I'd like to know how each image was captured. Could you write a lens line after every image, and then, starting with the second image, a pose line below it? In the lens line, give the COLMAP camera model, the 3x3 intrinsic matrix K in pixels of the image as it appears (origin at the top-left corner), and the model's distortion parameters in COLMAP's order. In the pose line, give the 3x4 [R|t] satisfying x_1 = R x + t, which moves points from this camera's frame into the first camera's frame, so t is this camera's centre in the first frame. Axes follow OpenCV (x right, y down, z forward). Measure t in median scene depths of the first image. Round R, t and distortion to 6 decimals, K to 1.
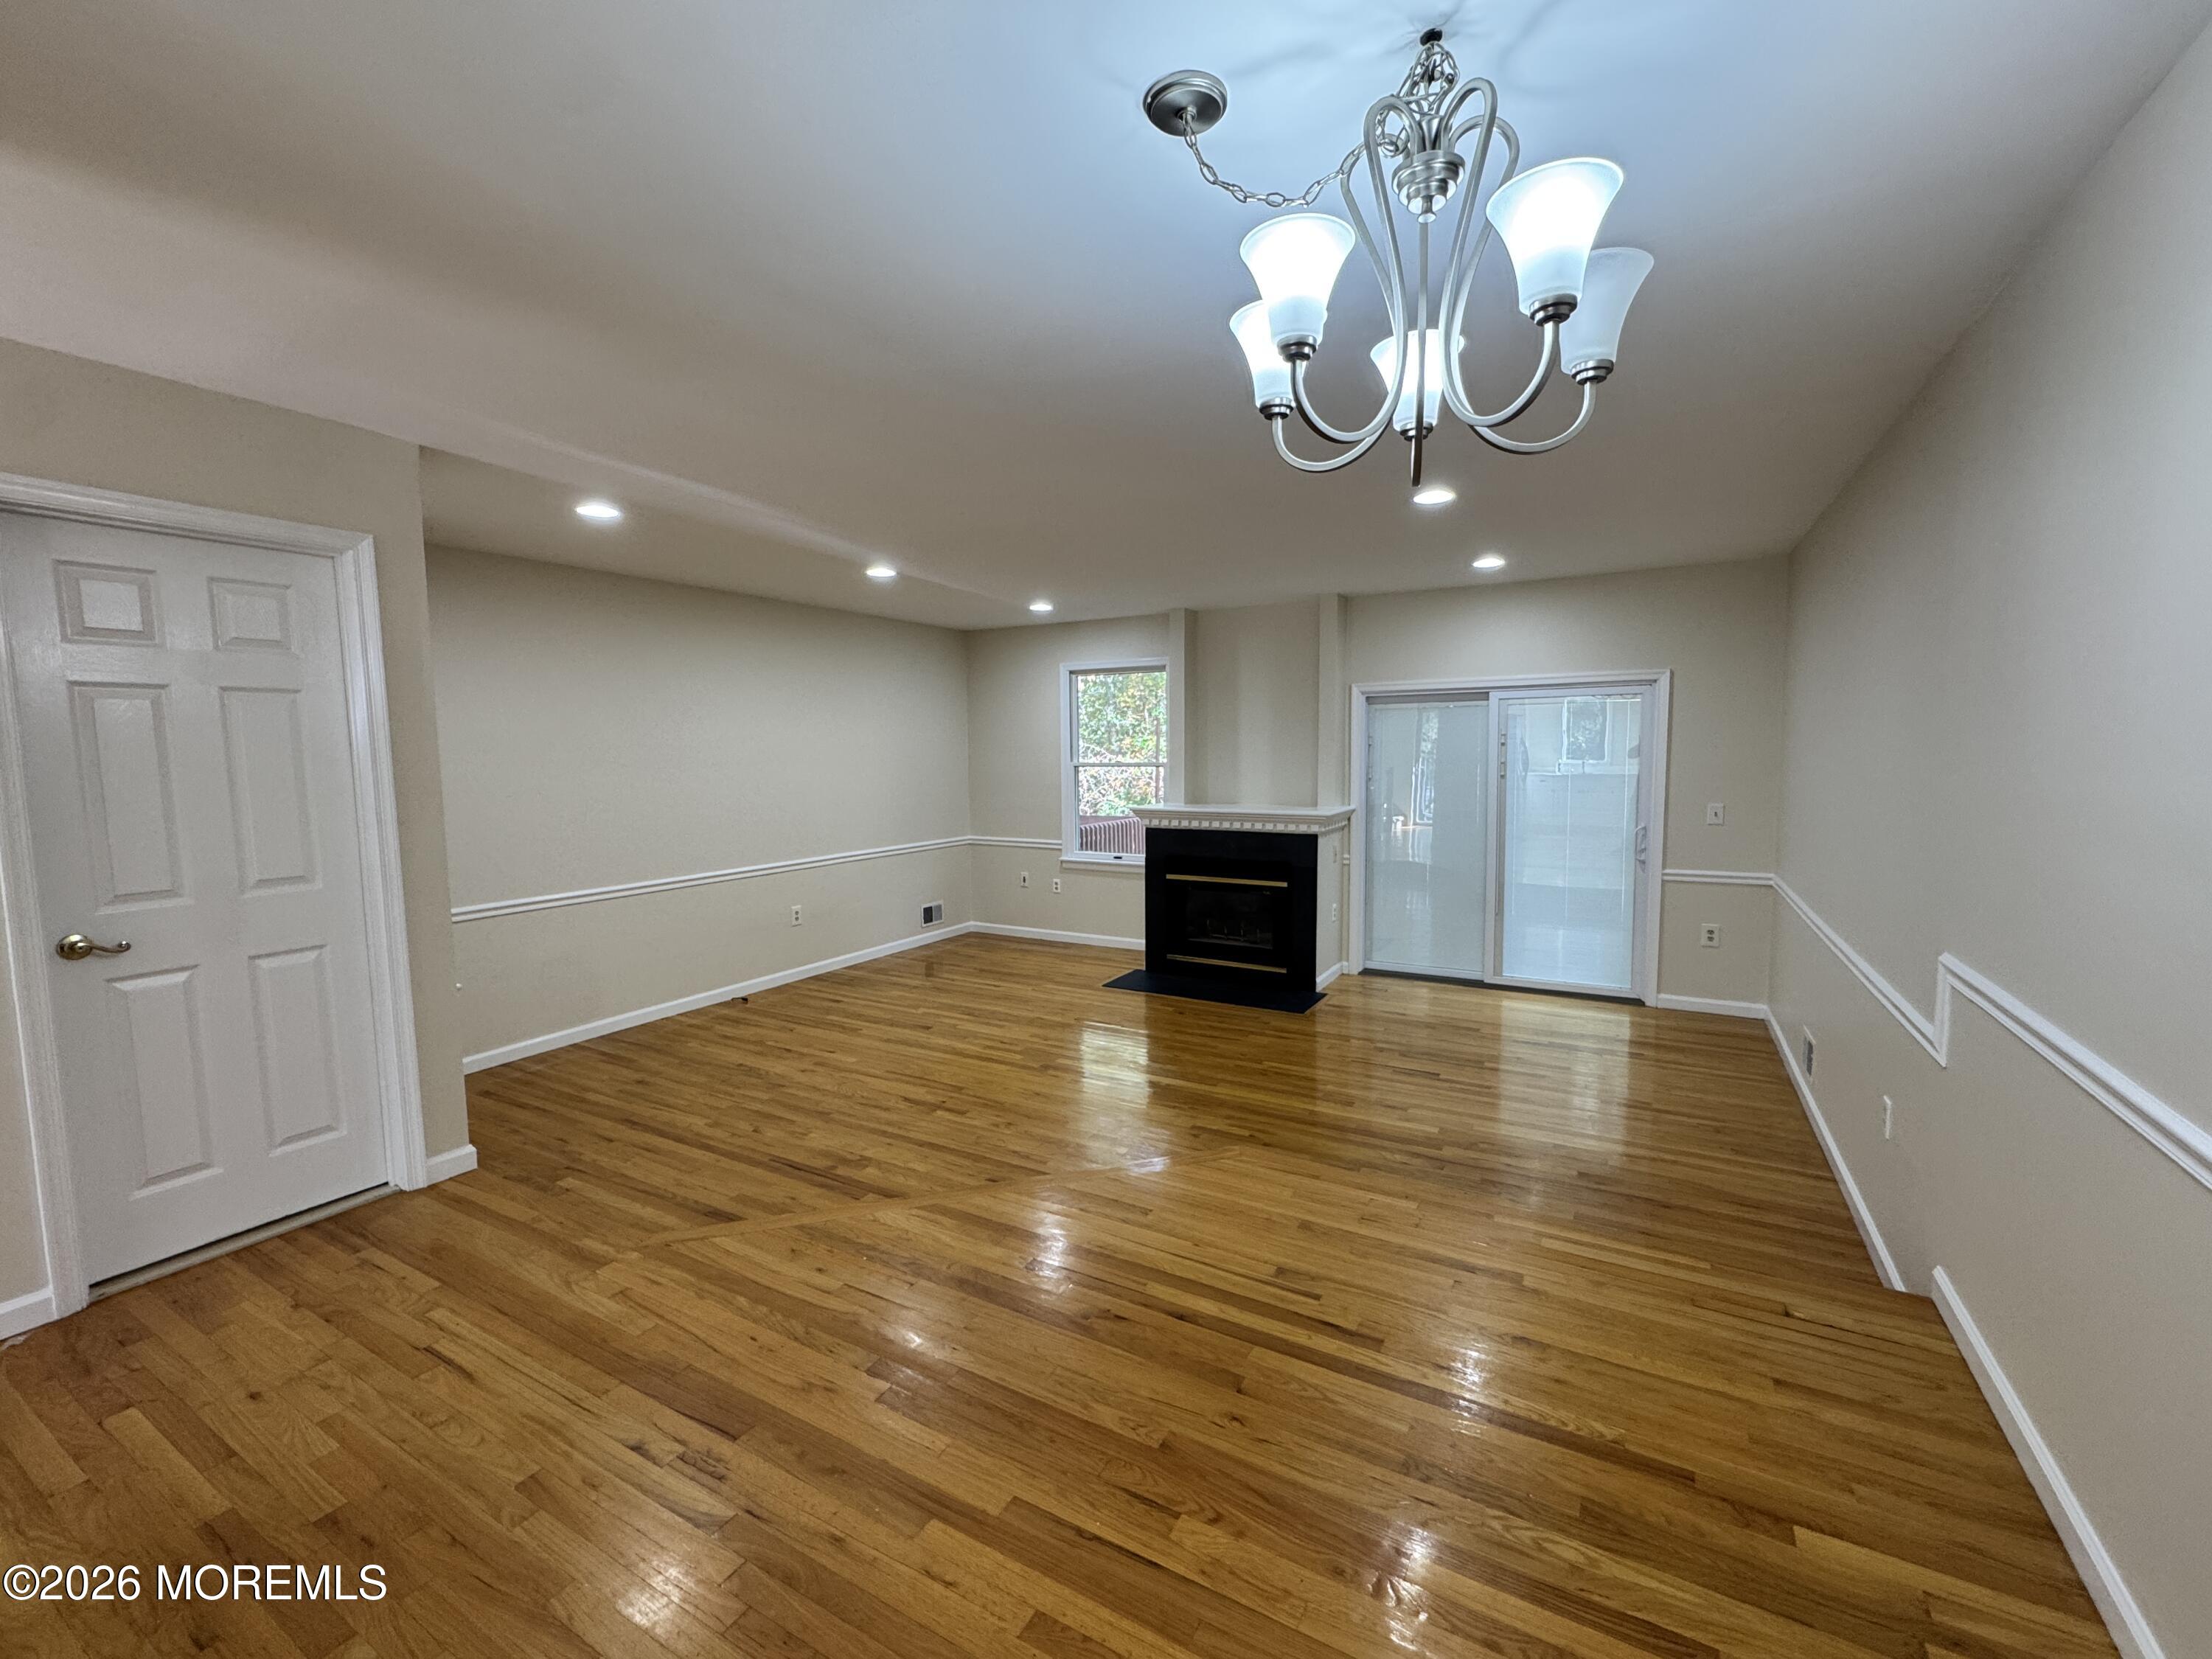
lens RADIAL K [[925.0, 0, 1106.0], [0, 925.0, 829.5], [0, 0, 1]] dist [0.000016, -0.000040]
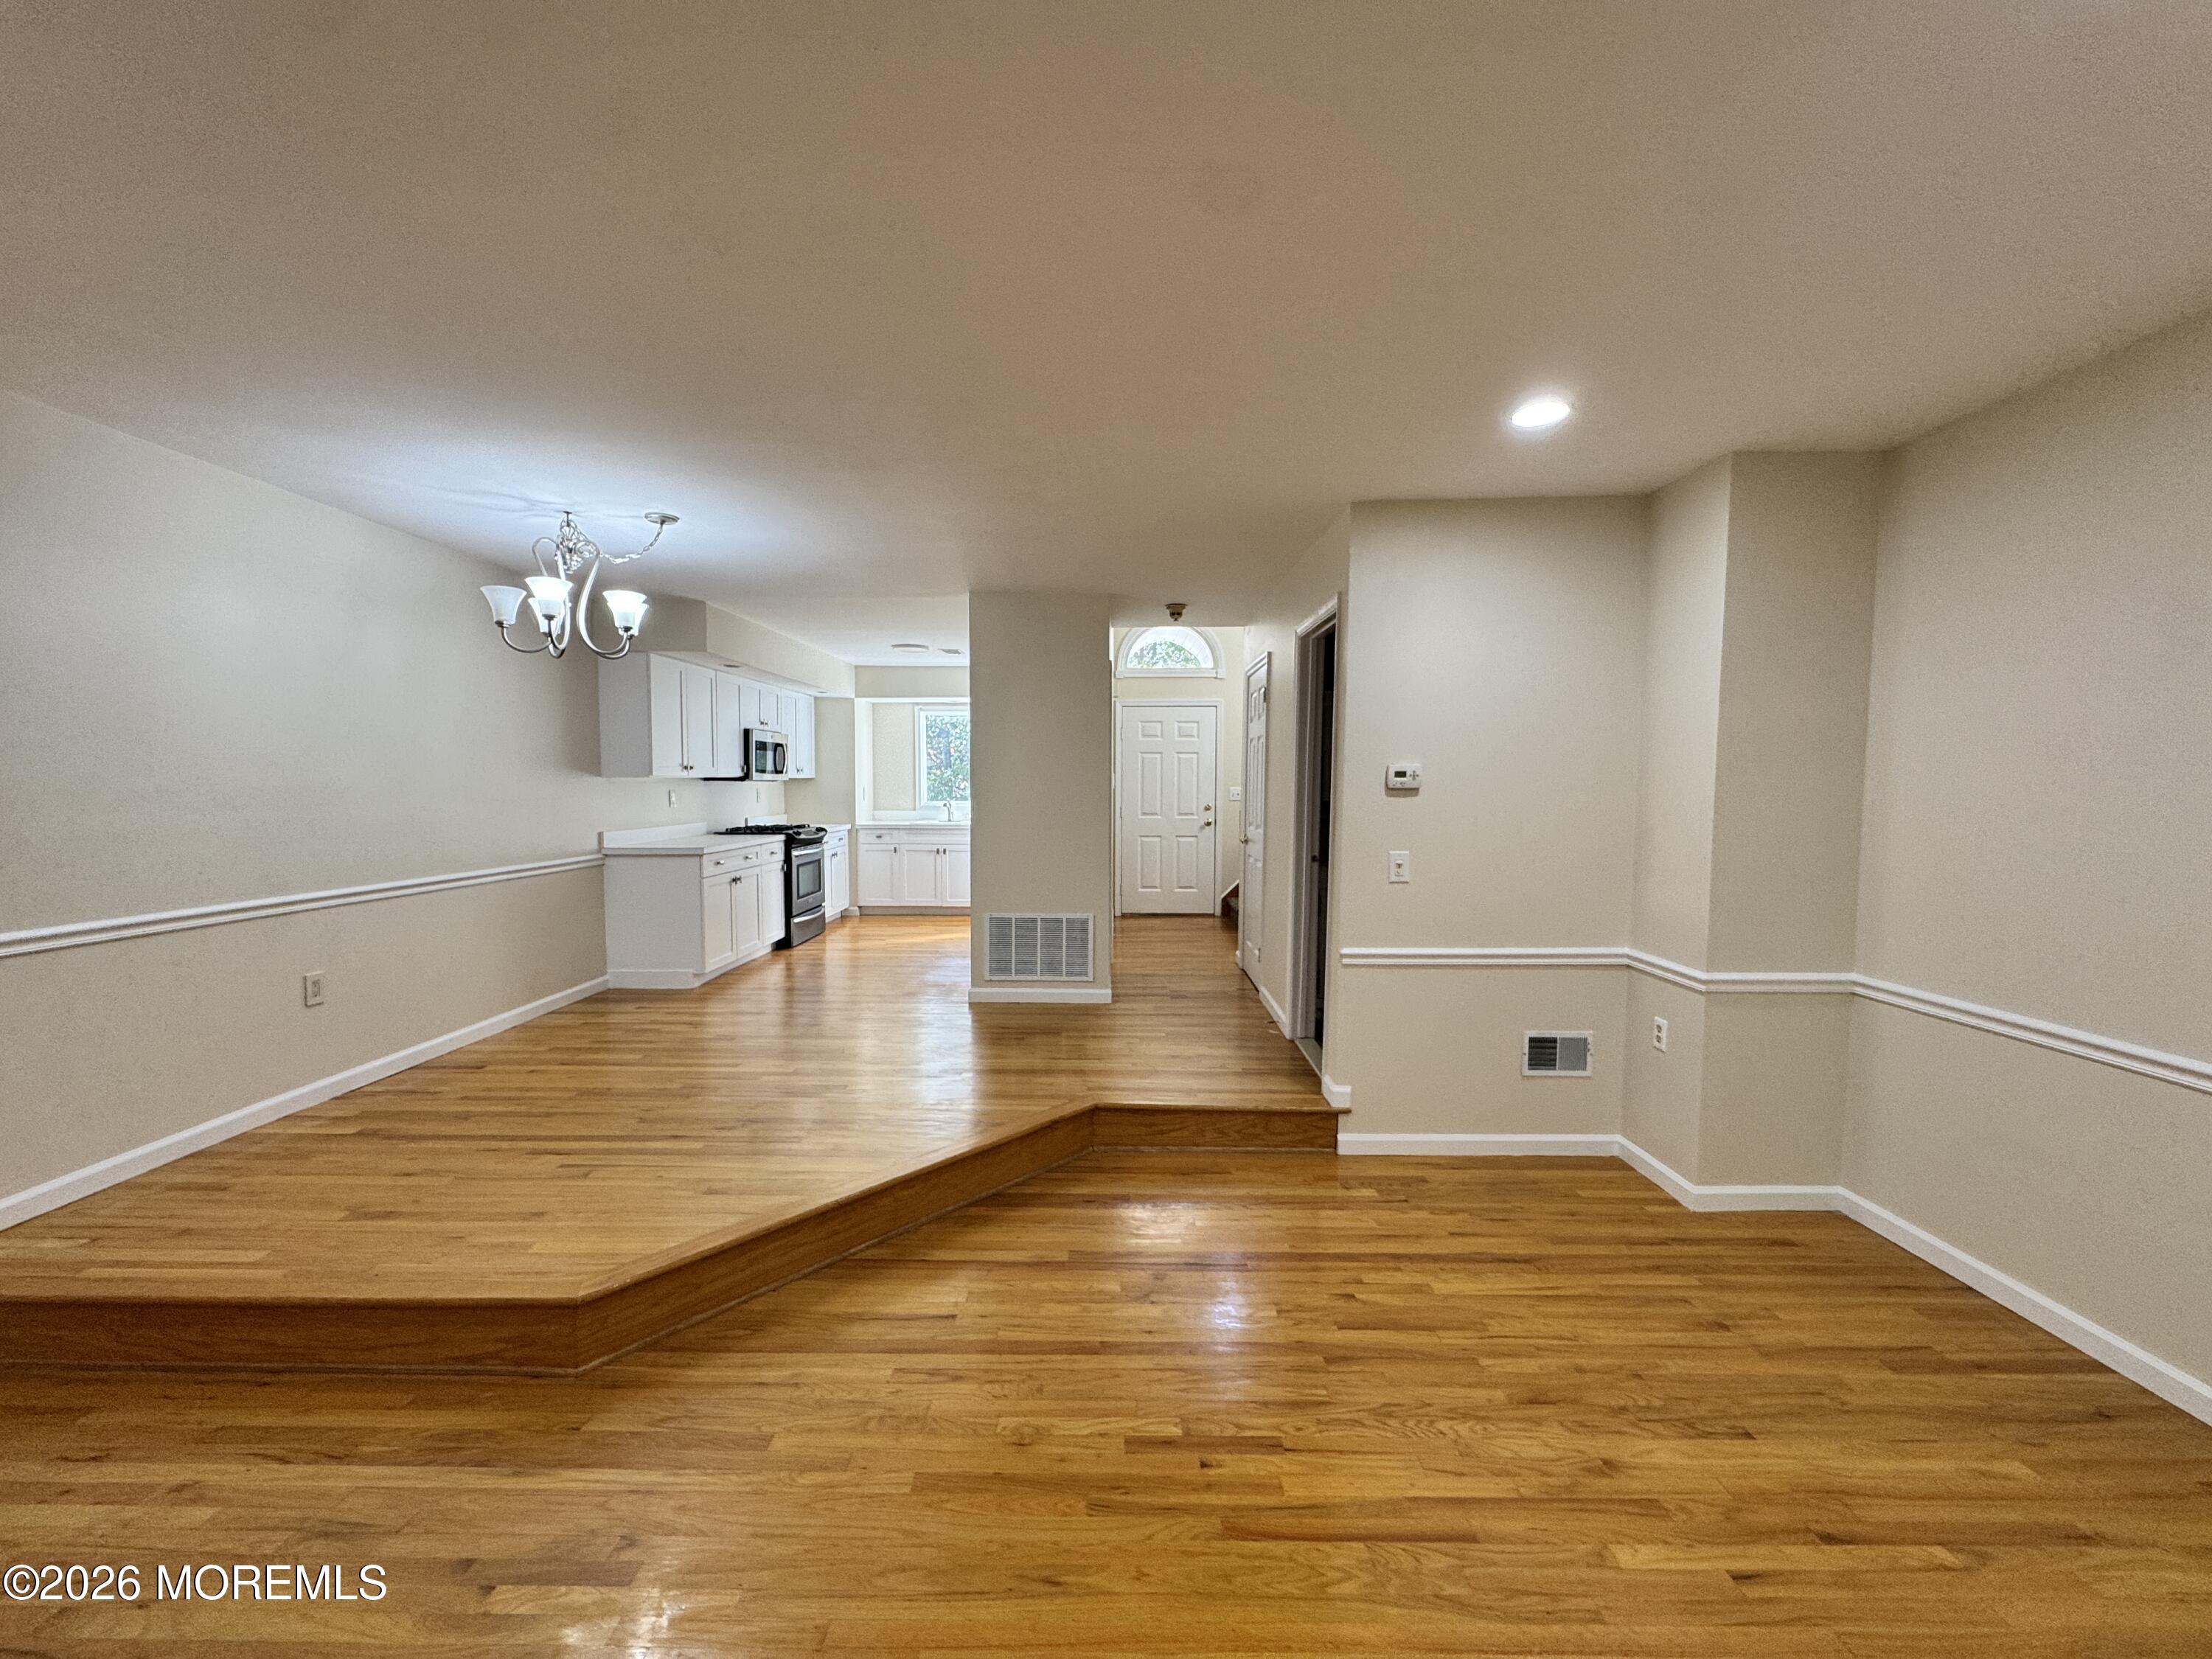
lens RADIAL K [[882.7, 0, 1106.0], [0, 882.7, 829.5], [0, 0, 1]] dist [-0.001500, -0.000413]
pose [[-0.869661, 0.036472, -0.492300, 0.085057], [-0.034176, 0.990426, 0.133749, -0.094222], [0.492465, 0.133141, -0.860088, 1.334578]]
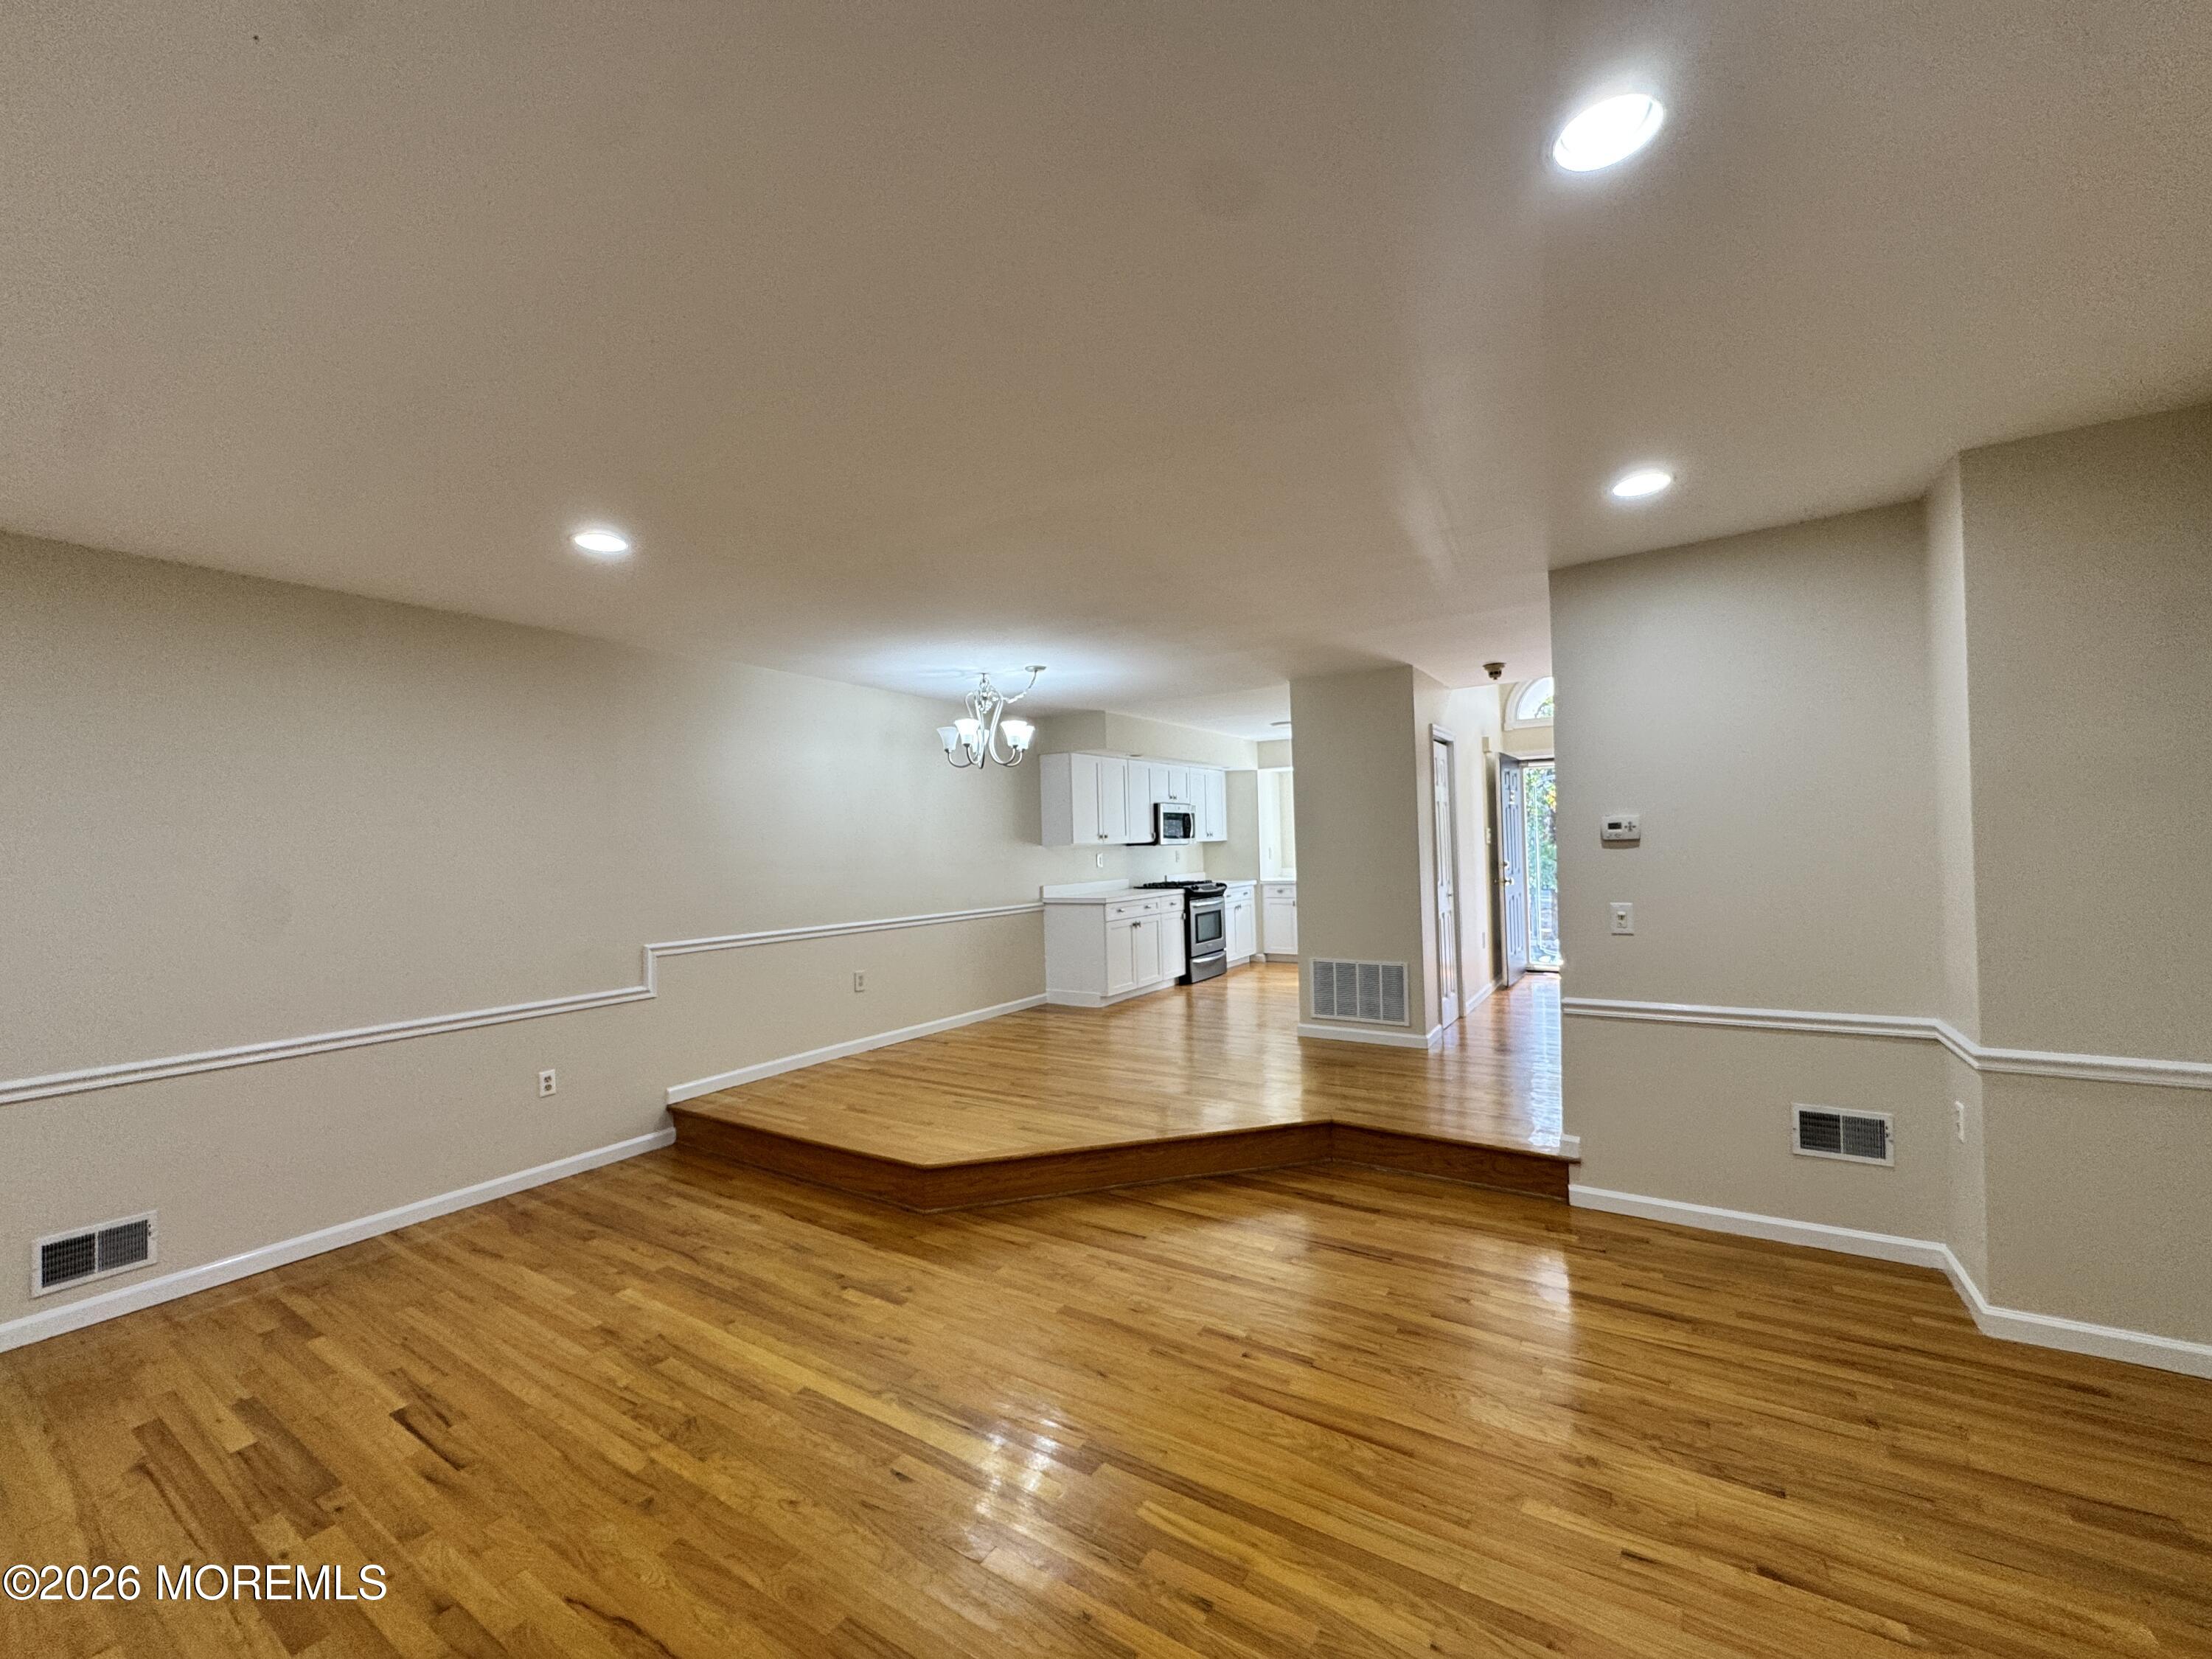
lens RADIAL K [[882.7, 0, 1106.0], [0, 882.7, 829.5], [0, 0, 1]] dist [-0.001500, -0.000413]
pose [[-0.998231, 0.039655, 0.044290, -0.120445], [0.042552, 0.996878, 0.066504, -0.116956], [-0.041514, 0.068271, -0.996803, 1.602163]]
